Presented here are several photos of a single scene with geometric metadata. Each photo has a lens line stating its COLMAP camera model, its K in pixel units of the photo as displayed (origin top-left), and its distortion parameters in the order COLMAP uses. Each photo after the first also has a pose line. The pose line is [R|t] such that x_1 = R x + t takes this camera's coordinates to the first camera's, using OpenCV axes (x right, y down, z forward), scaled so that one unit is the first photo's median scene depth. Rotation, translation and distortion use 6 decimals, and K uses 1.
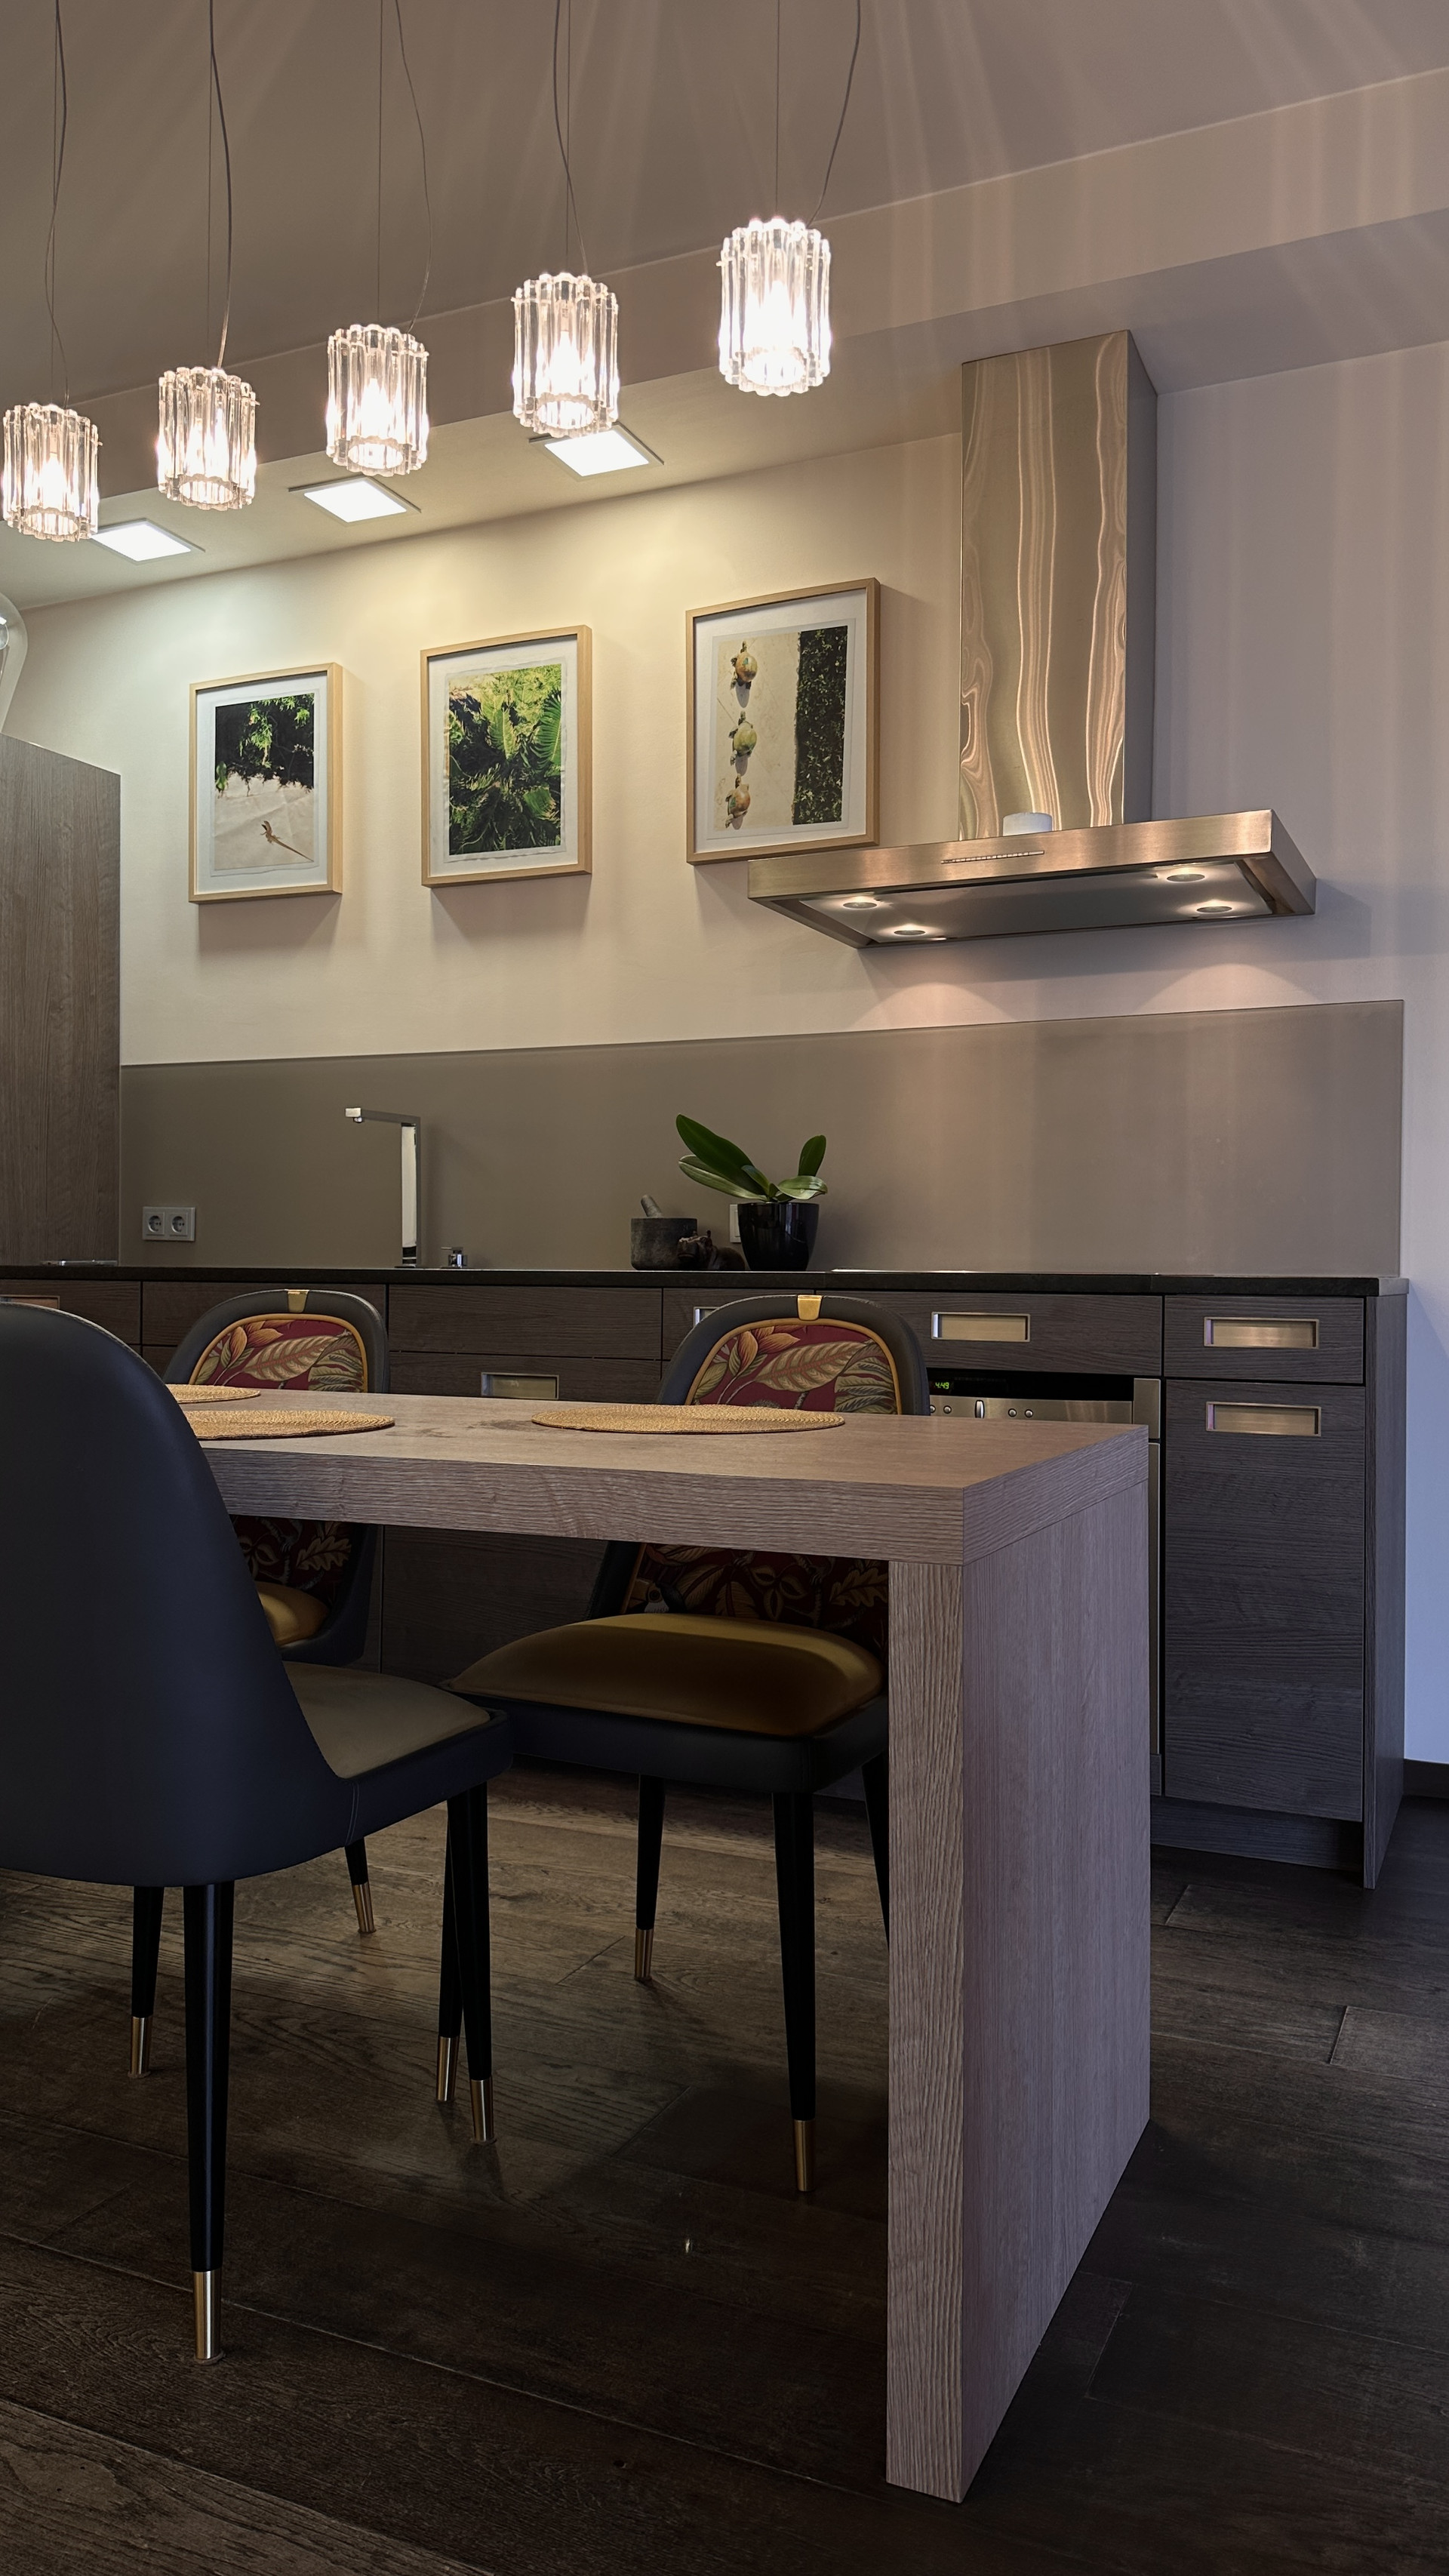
lens RADIAL K [[1820.8, 0, 747.3], [0, 1820.8, 1292.6], [0, 0, 1]] dist [0.093975, -0.131429]
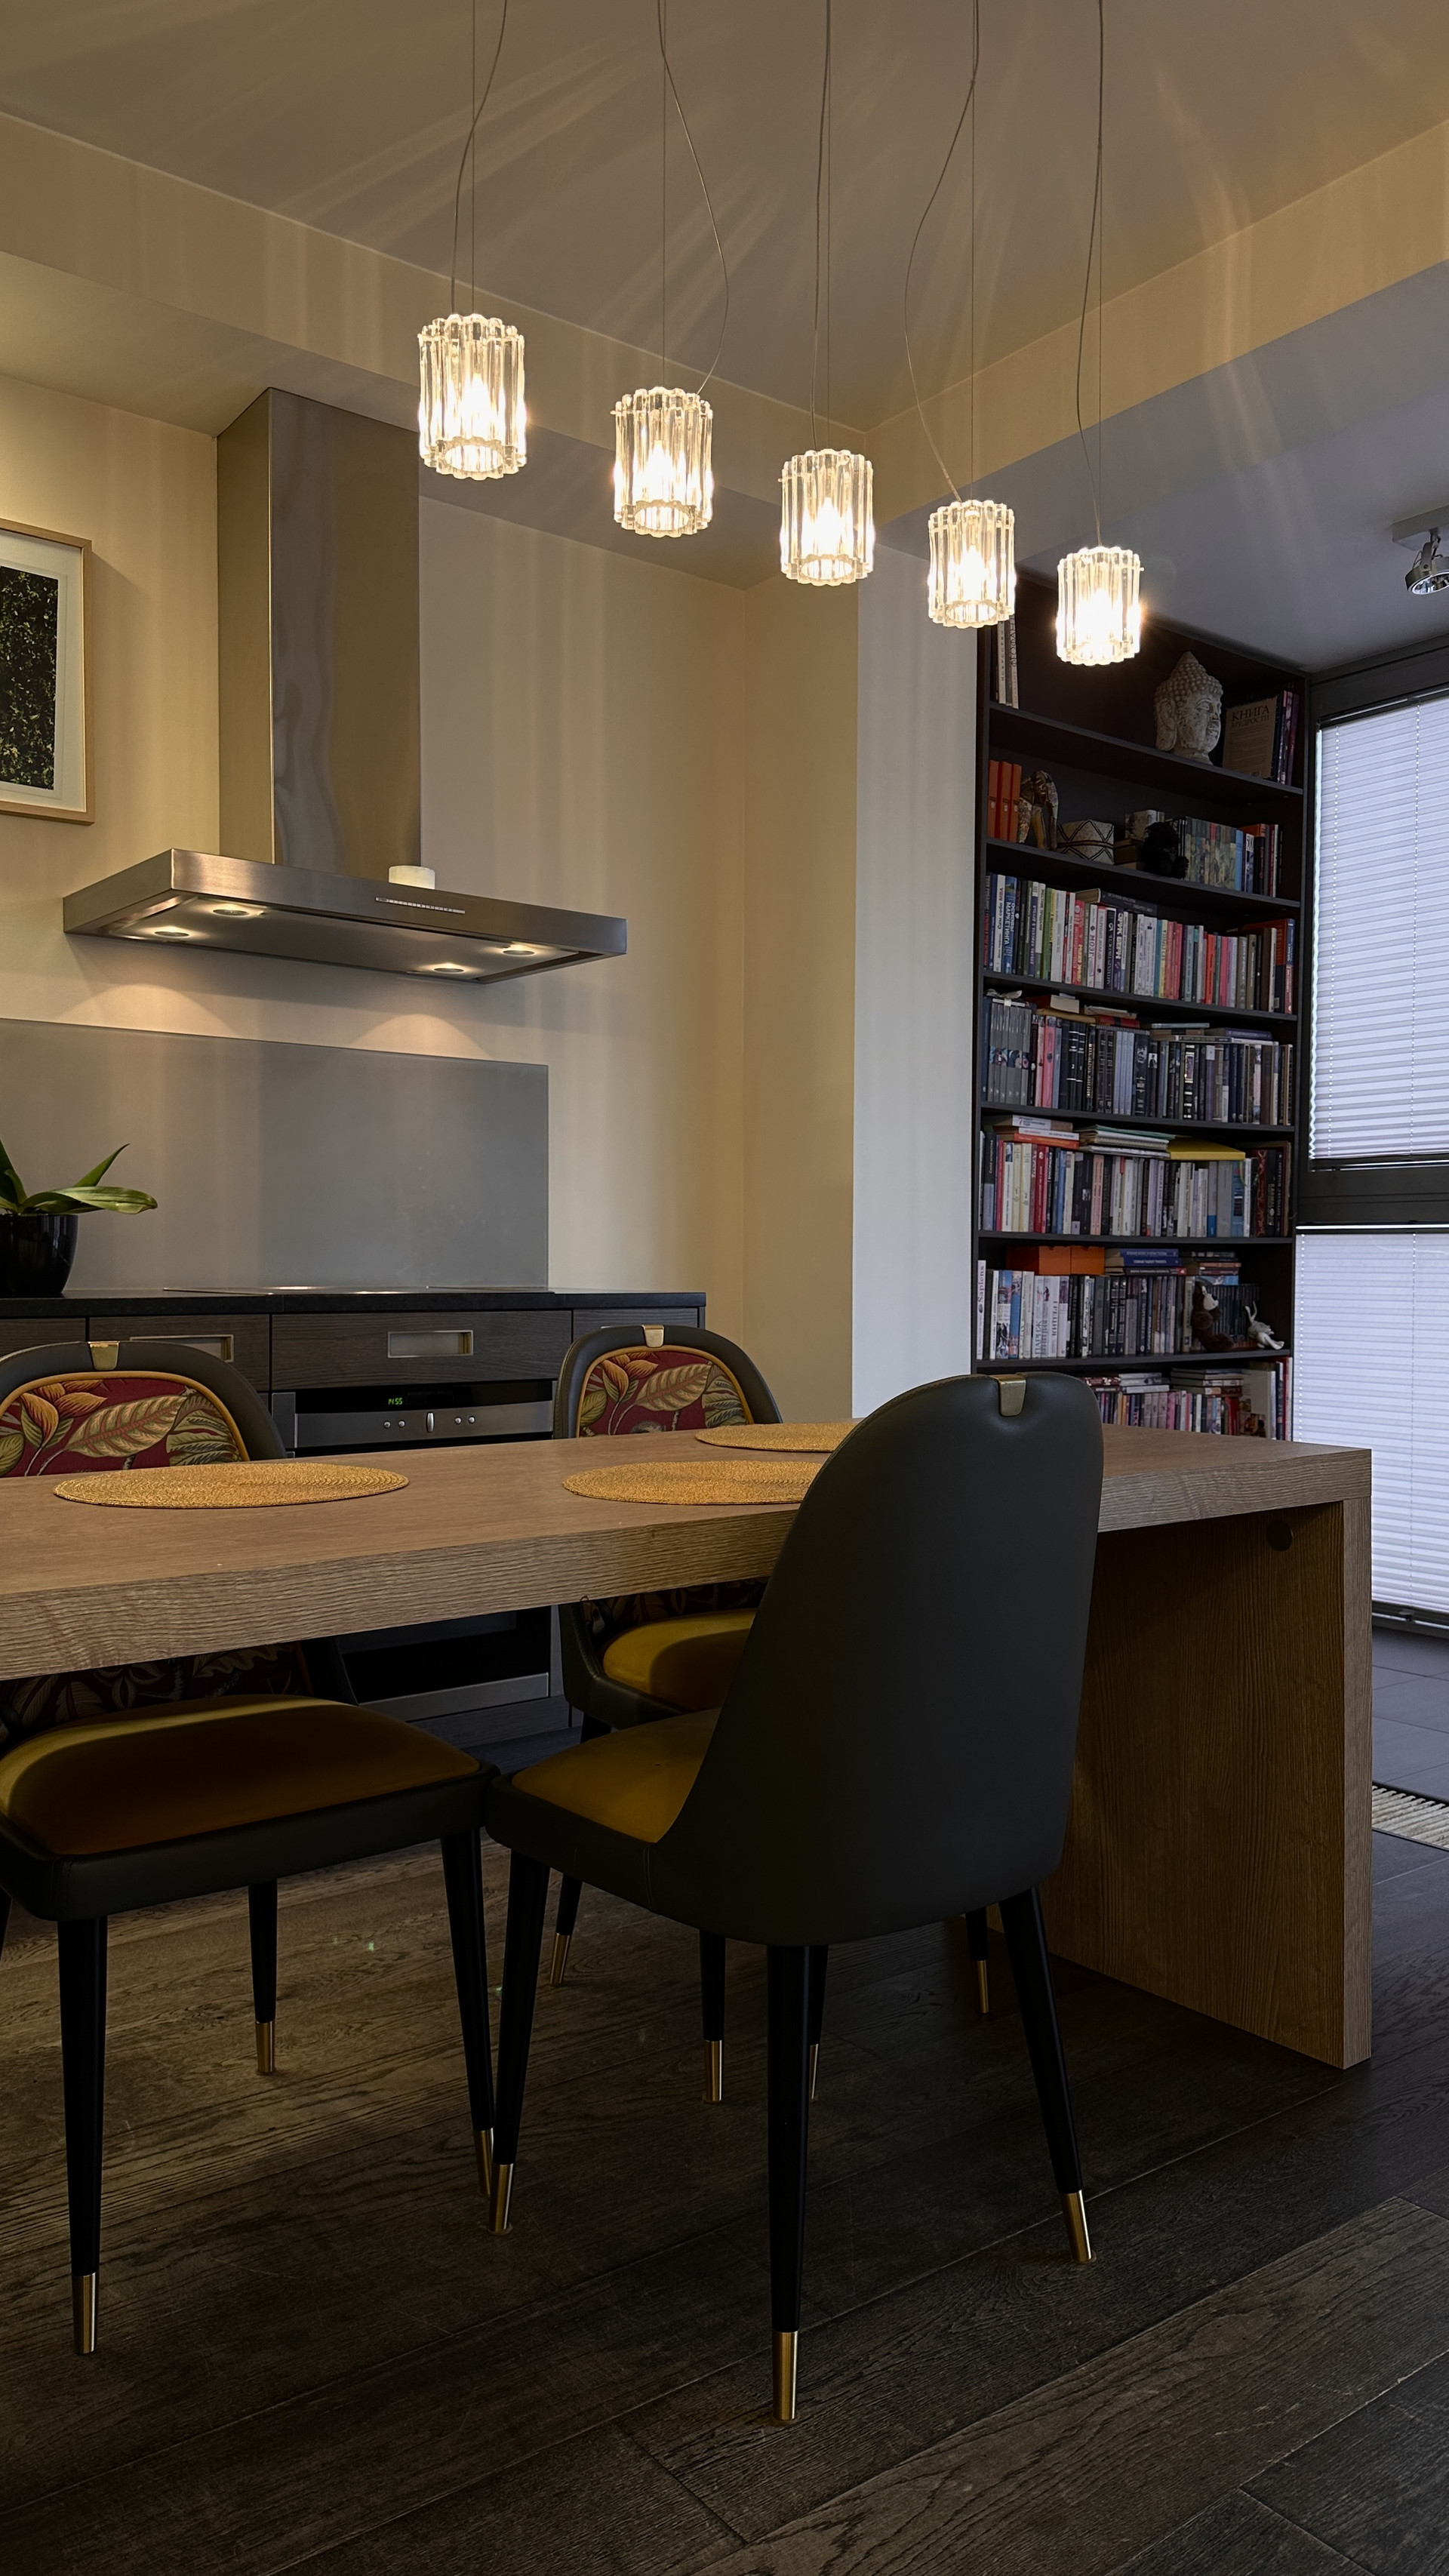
lens RADIAL K [[1820.8, 0, 747.3], [0, 1820.8, 1292.6], [0, 0, 1]] dist [0.093975, -0.131429]
pose [[0.470403, -0.025505, 0.882083, -0.555371], [0.009554, 0.999671, 0.023810, -0.026749], [-0.882400, -0.002773, 0.470492, 0.249127]]
